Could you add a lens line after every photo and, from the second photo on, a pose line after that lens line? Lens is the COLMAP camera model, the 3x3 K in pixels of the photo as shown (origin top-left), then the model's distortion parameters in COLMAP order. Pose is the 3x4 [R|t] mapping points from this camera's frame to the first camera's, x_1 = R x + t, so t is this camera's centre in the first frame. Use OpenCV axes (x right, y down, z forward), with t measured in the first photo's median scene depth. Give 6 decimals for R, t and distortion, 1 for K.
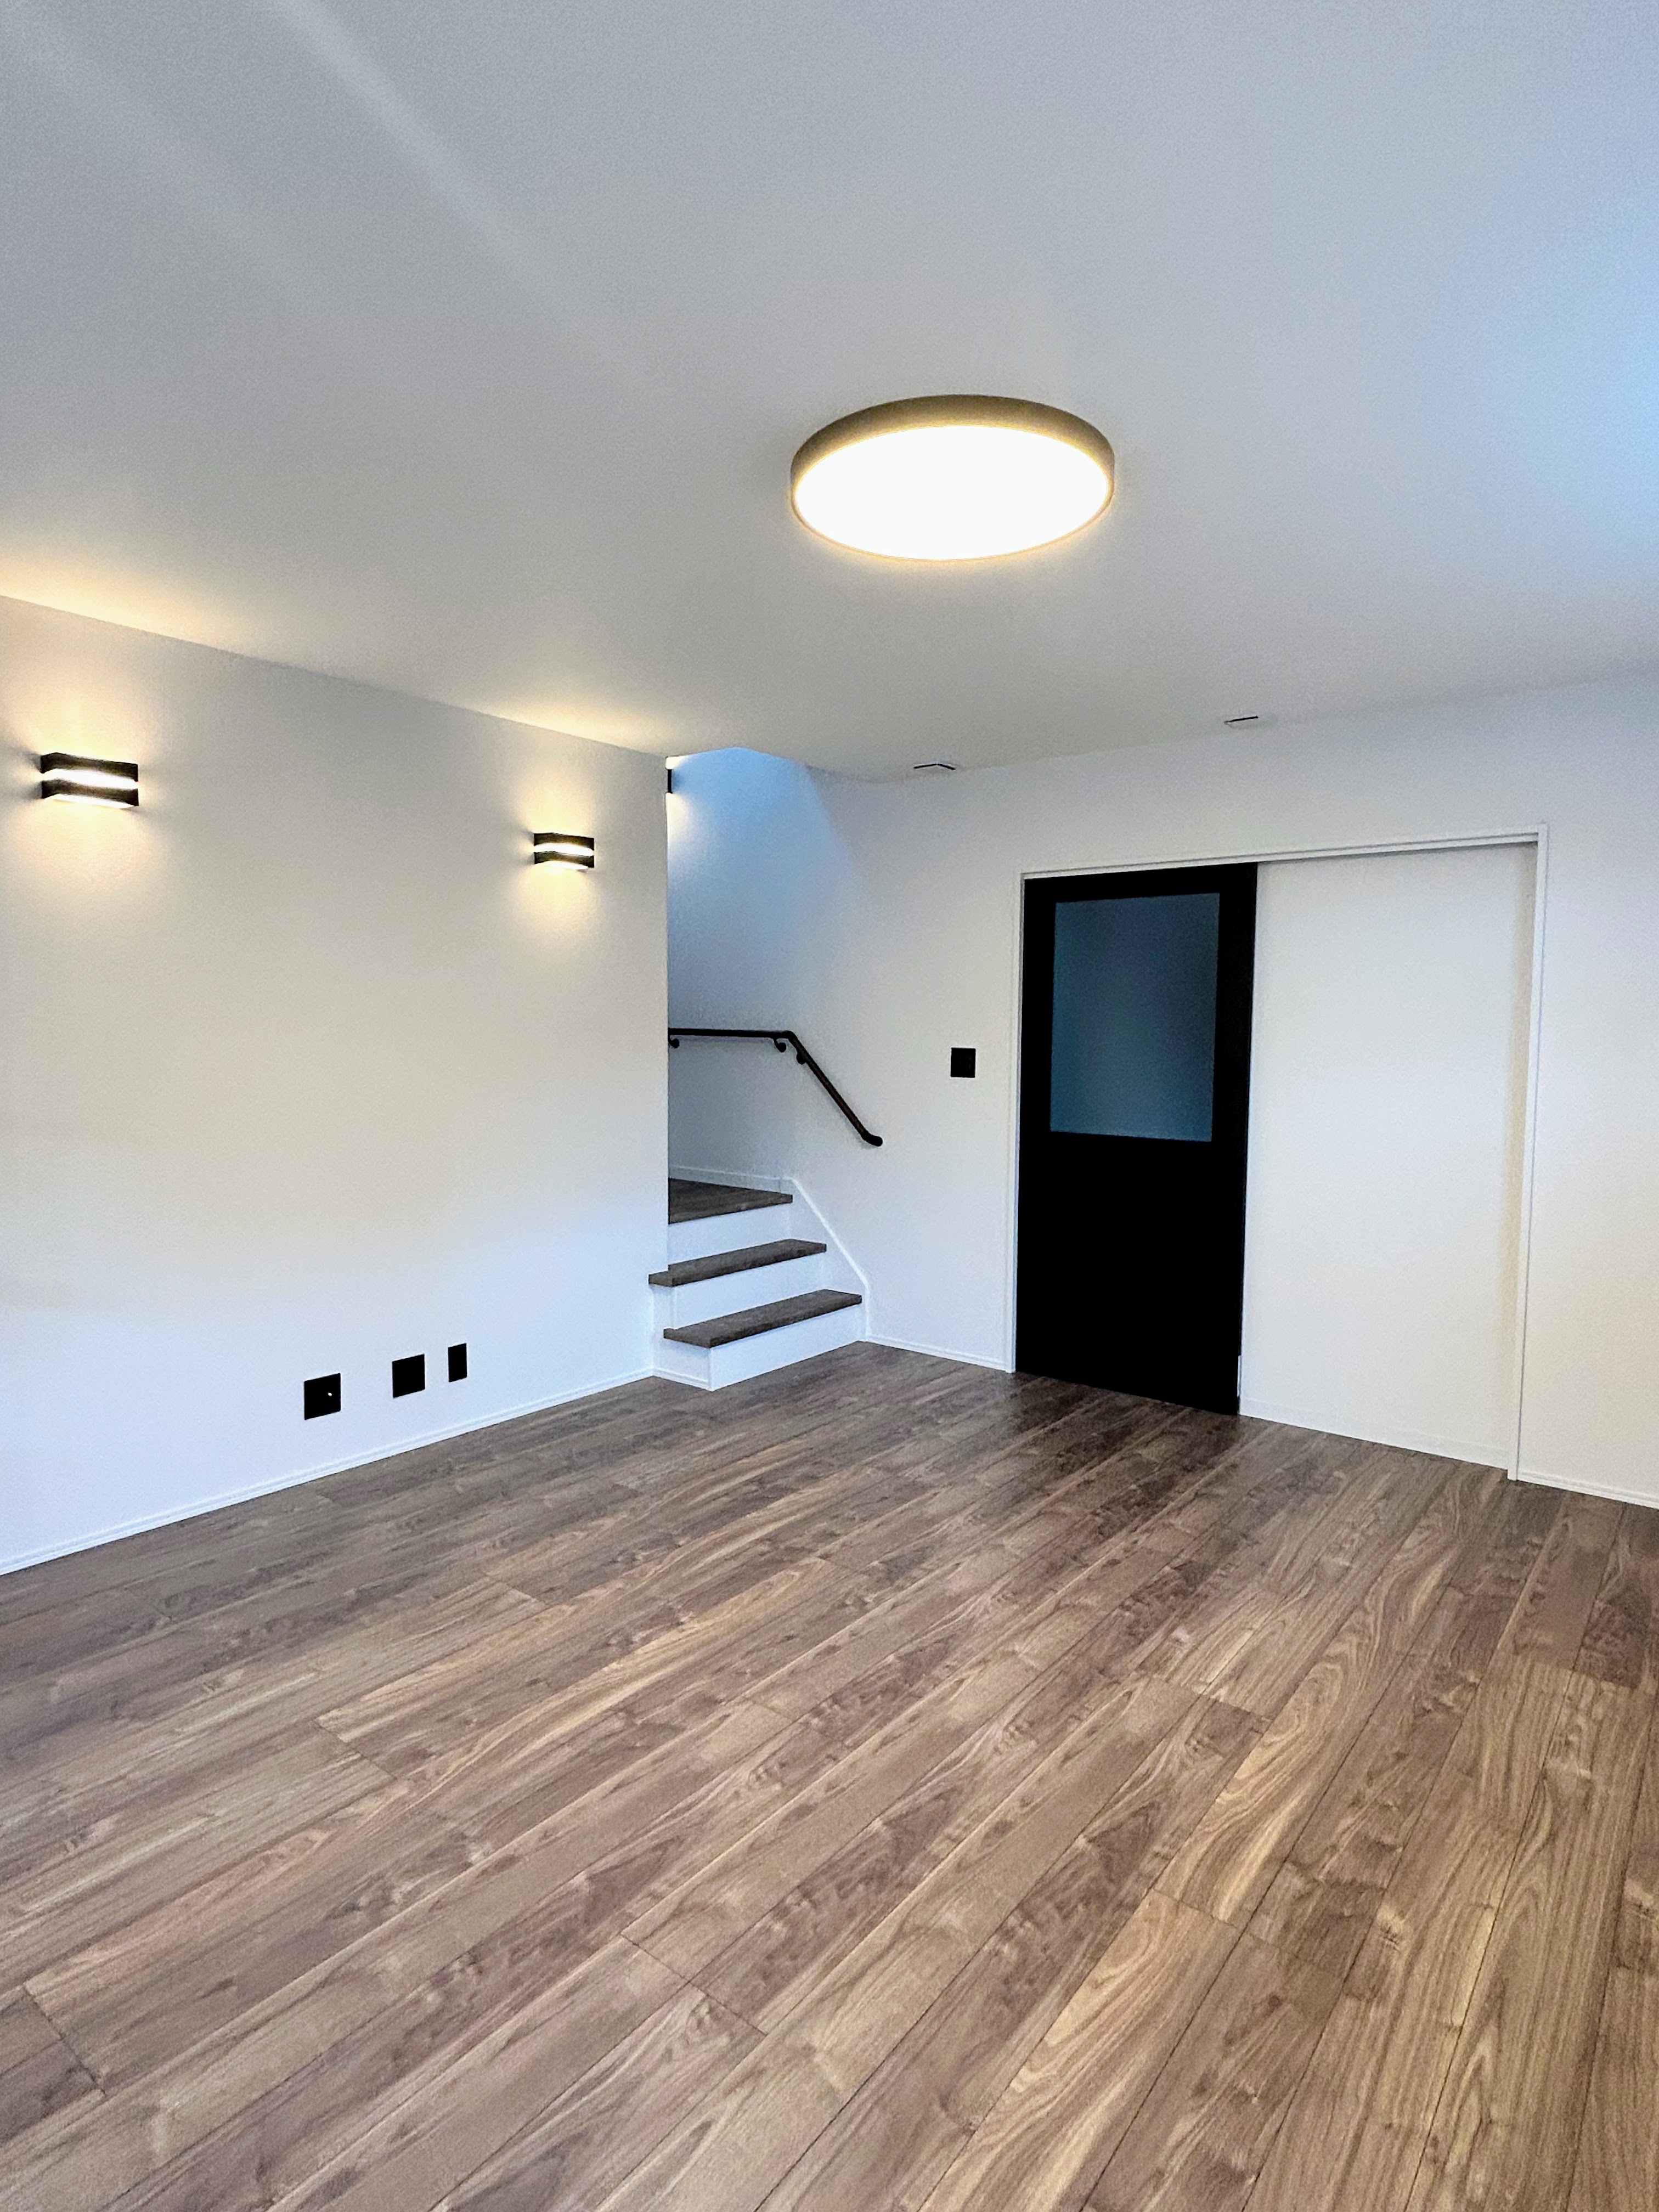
lens RADIAL K [[1224.3, 0, 845.0], [0, 1224.3, 1103.5], [0, 0, 1]] dist [-0.007160, 0.005819]
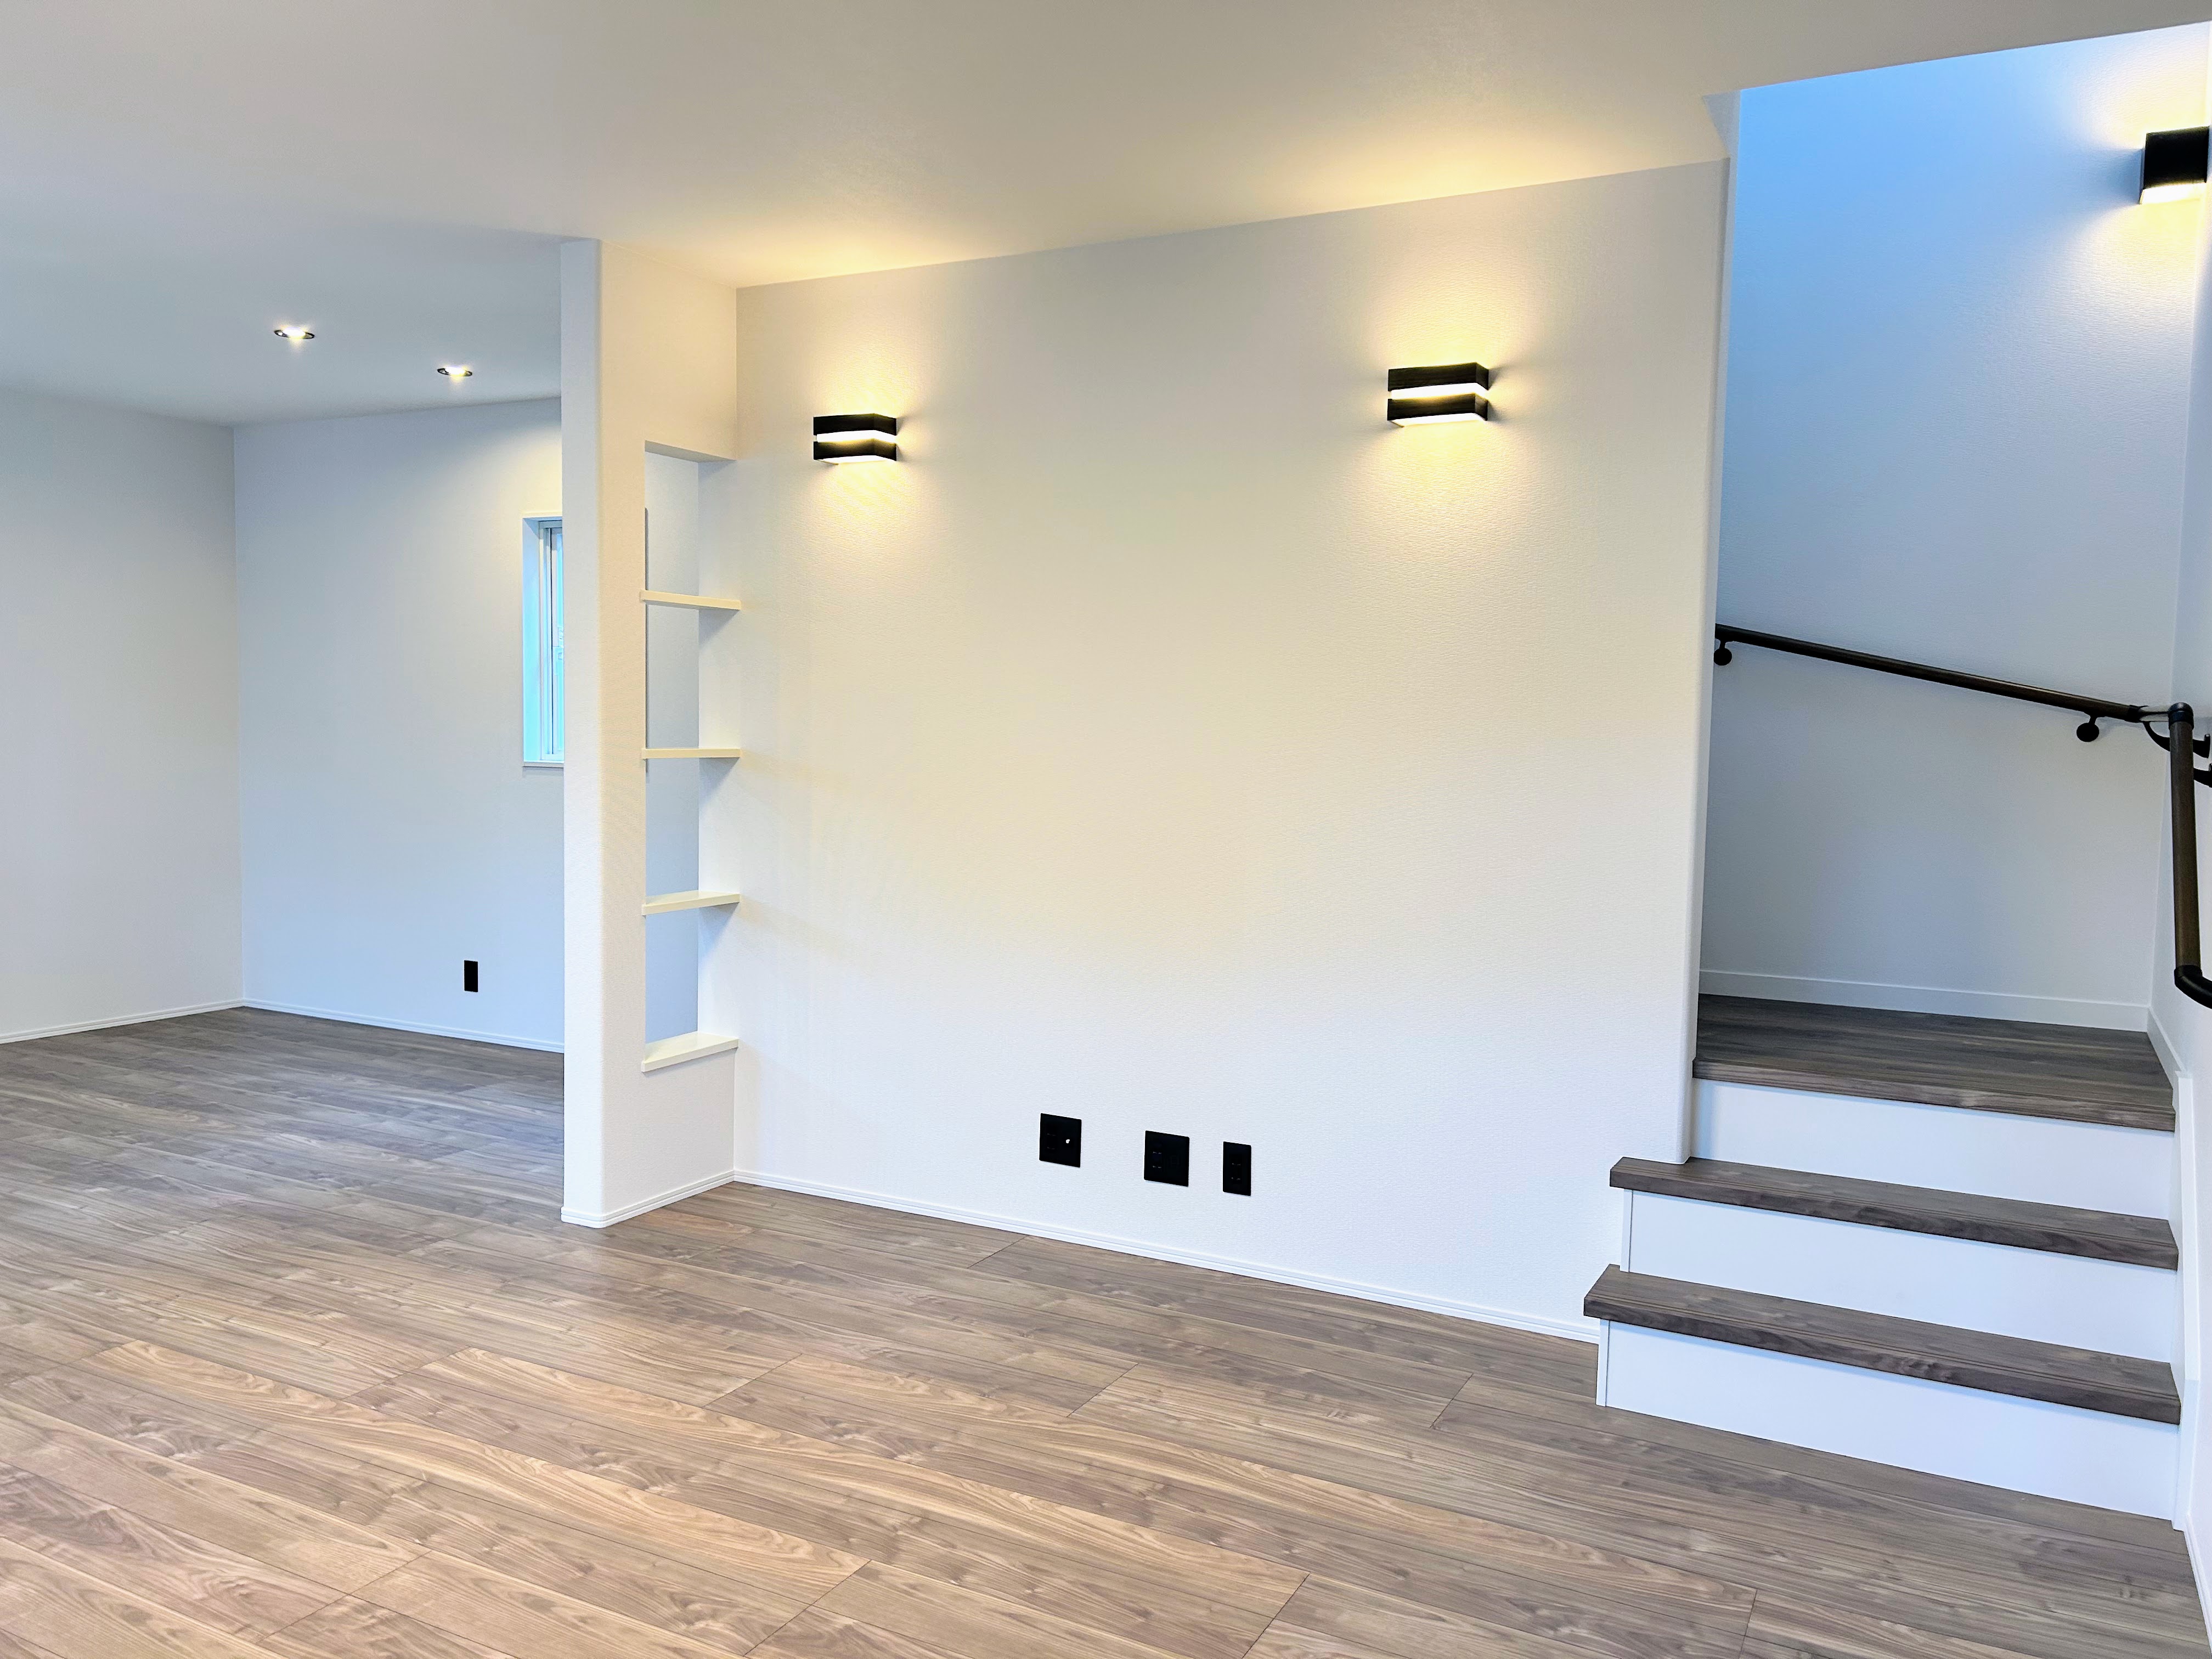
lens RADIAL K [[1692.3, 0, 1096.8], [0, 1692.3, 798.8], [0, 0, 1]] dist [0.057632, -0.056307]
pose [[0.159550, 0.042156, -0.986289, 0.727124], [-0.086089, 0.995876, 0.028640, -0.022008], [0.983429, 0.080339, 0.162521, 0.886345]]
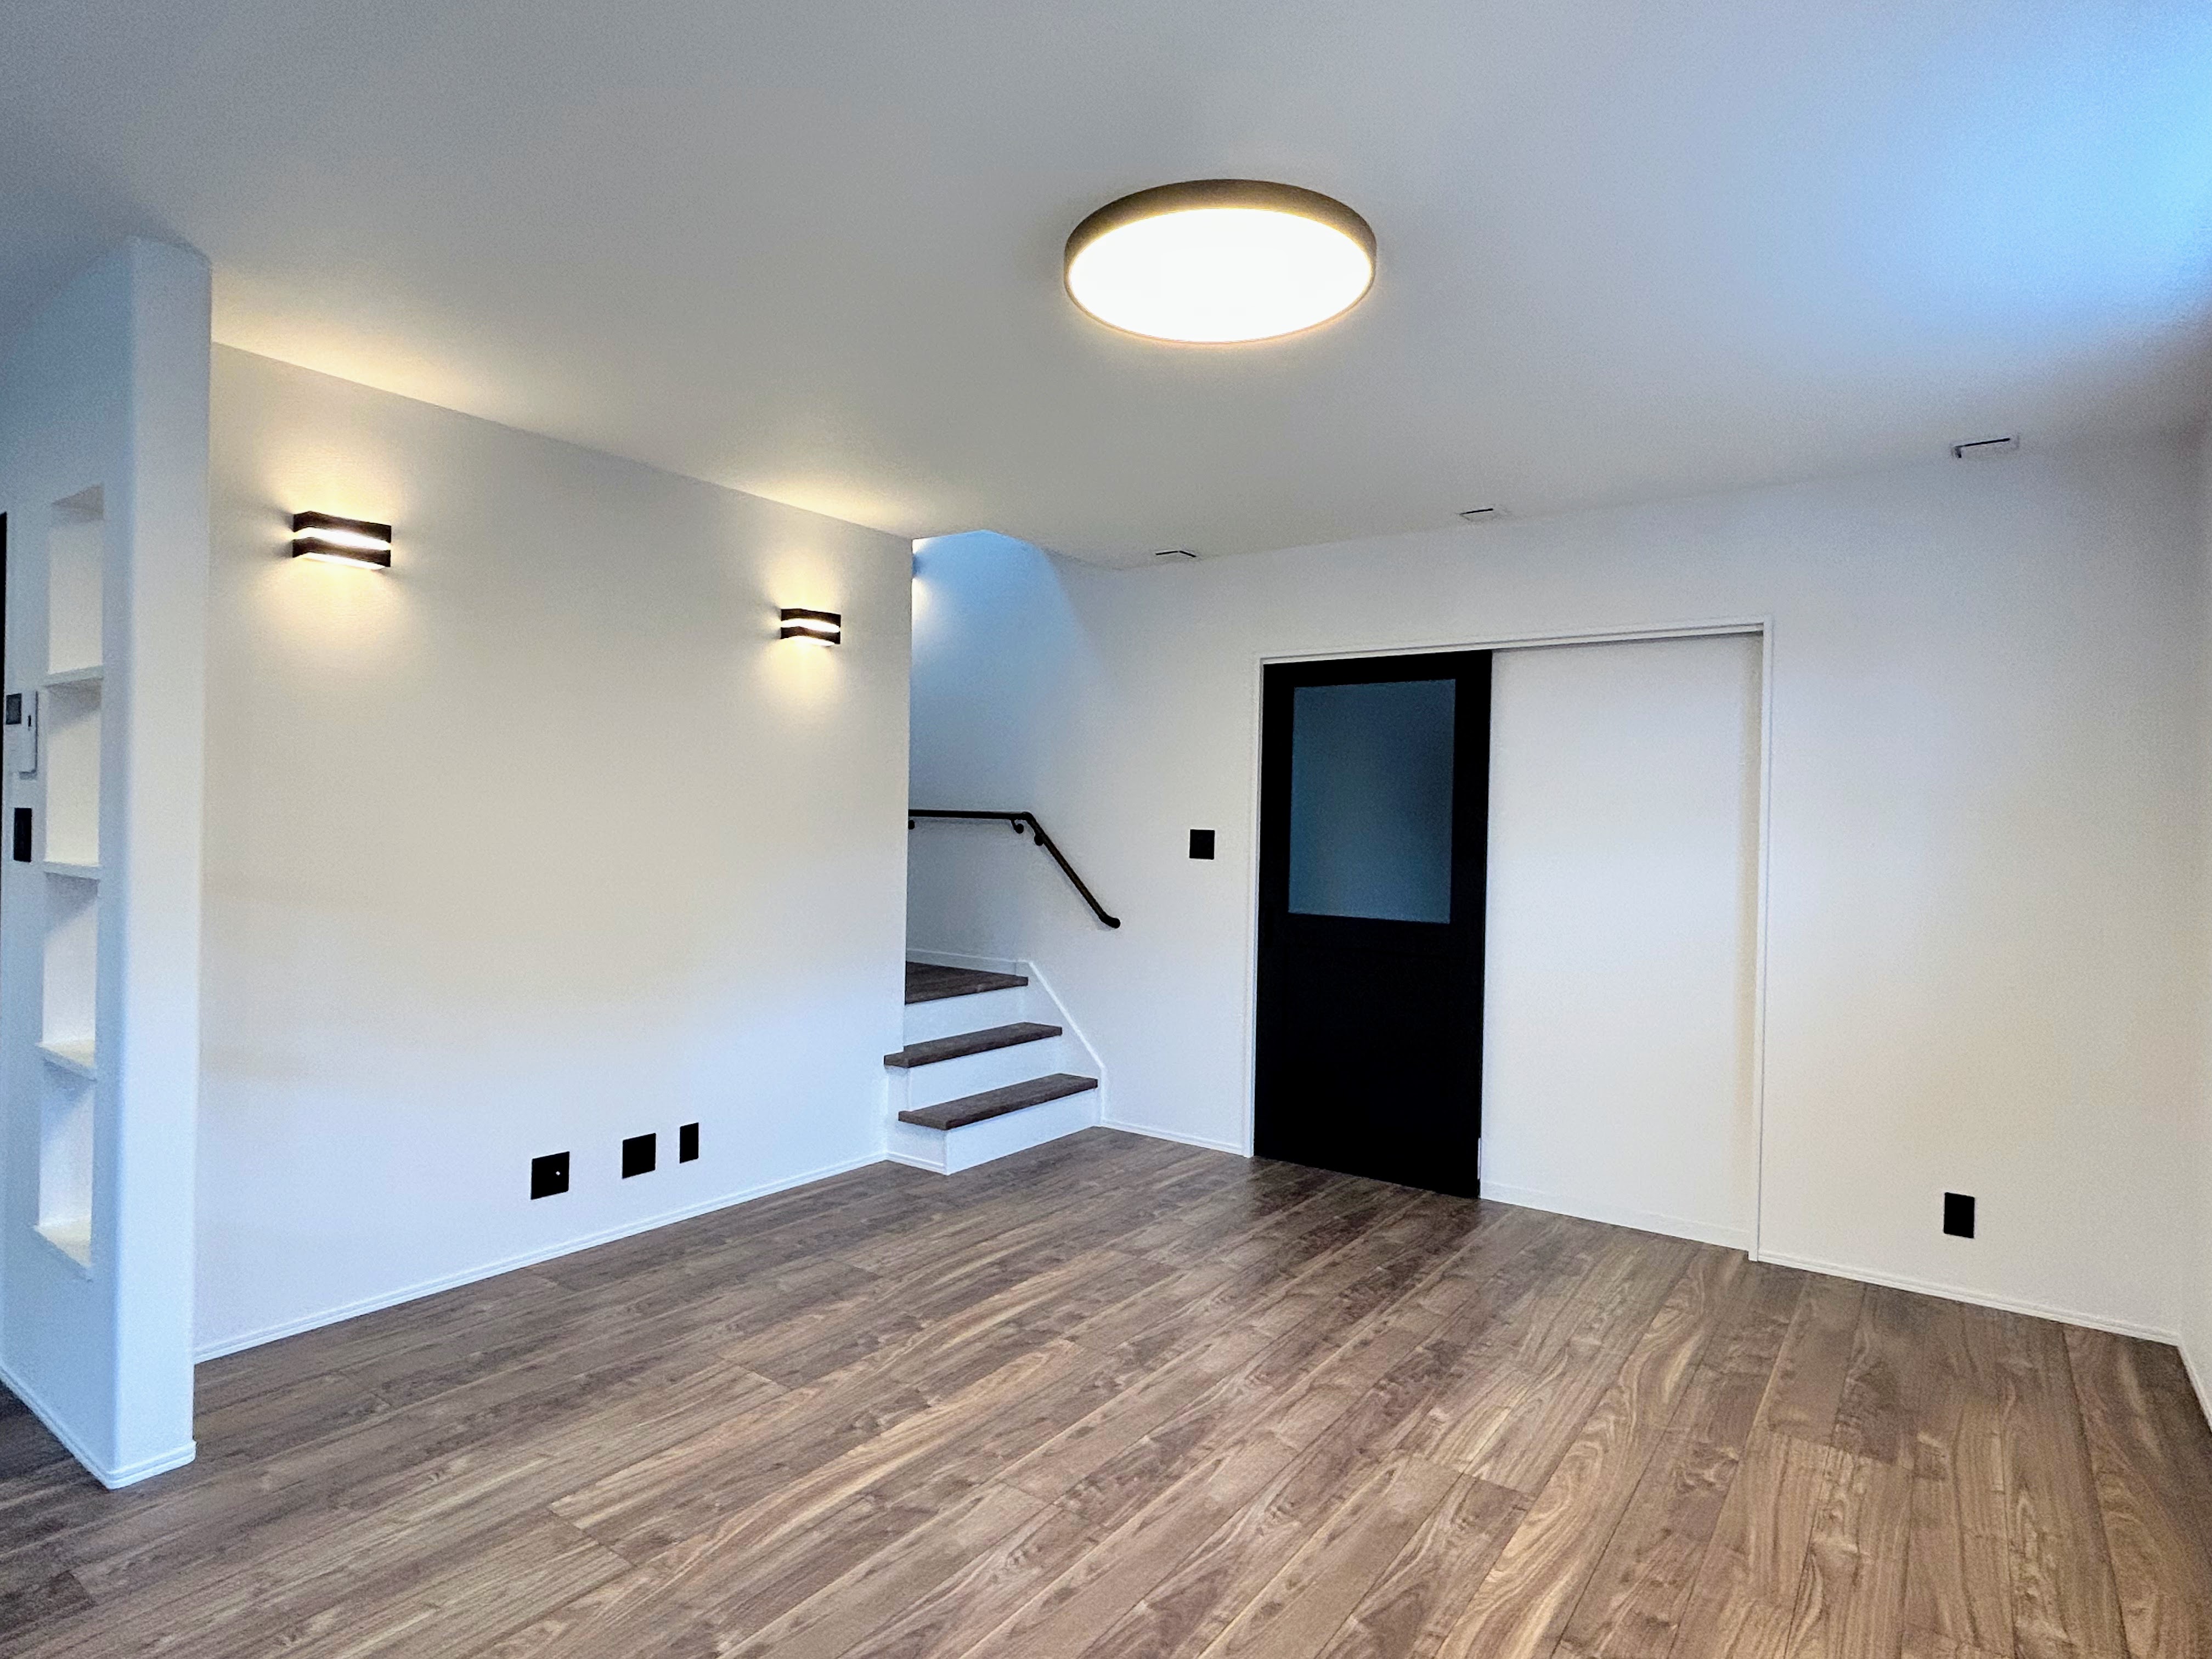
lens RADIAL K [[1224.3, 0, 1108.5], [0, 1224.3, 825.2], [0, 0, 1]] dist [-0.007160, 0.005819]
pose [[0.999179, 0.011488, 0.038844, -0.028330], [-0.009018, 0.997961, -0.063183, 0.021441], [-0.039491, 0.062781, 0.997246, -0.000939]]
